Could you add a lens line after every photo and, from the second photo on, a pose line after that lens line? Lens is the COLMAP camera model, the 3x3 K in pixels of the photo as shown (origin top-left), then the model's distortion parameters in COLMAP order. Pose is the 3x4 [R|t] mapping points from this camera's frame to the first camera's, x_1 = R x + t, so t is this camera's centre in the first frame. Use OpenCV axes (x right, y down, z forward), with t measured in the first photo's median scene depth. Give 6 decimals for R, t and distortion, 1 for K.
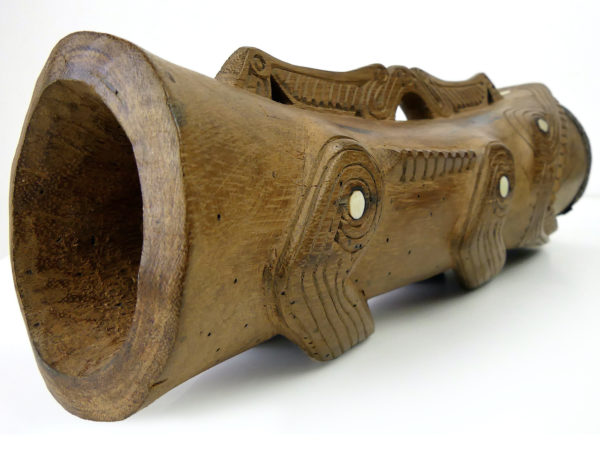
lens RADIAL K [[655.1, 0, 299.4], [0, 655.1, 223.8], [0, 0, 1]] dist [-0.006994, 0.000000]
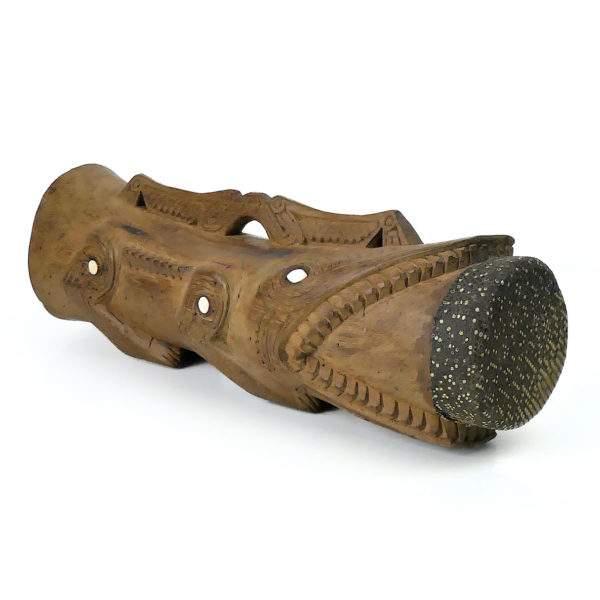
lens RADIAL K [[1449.2, 0, 299.7], [0, 1449.2, 300.6], [0, 0, 1]] dist [-0.064636, 0.000000]
pose [[-0.143561, 0.255090, -0.956200, 4.221786], [-0.134111, 0.952281, 0.274180, -1.221014], [0.980512, 0.167599, -0.102500, 2.114945]]
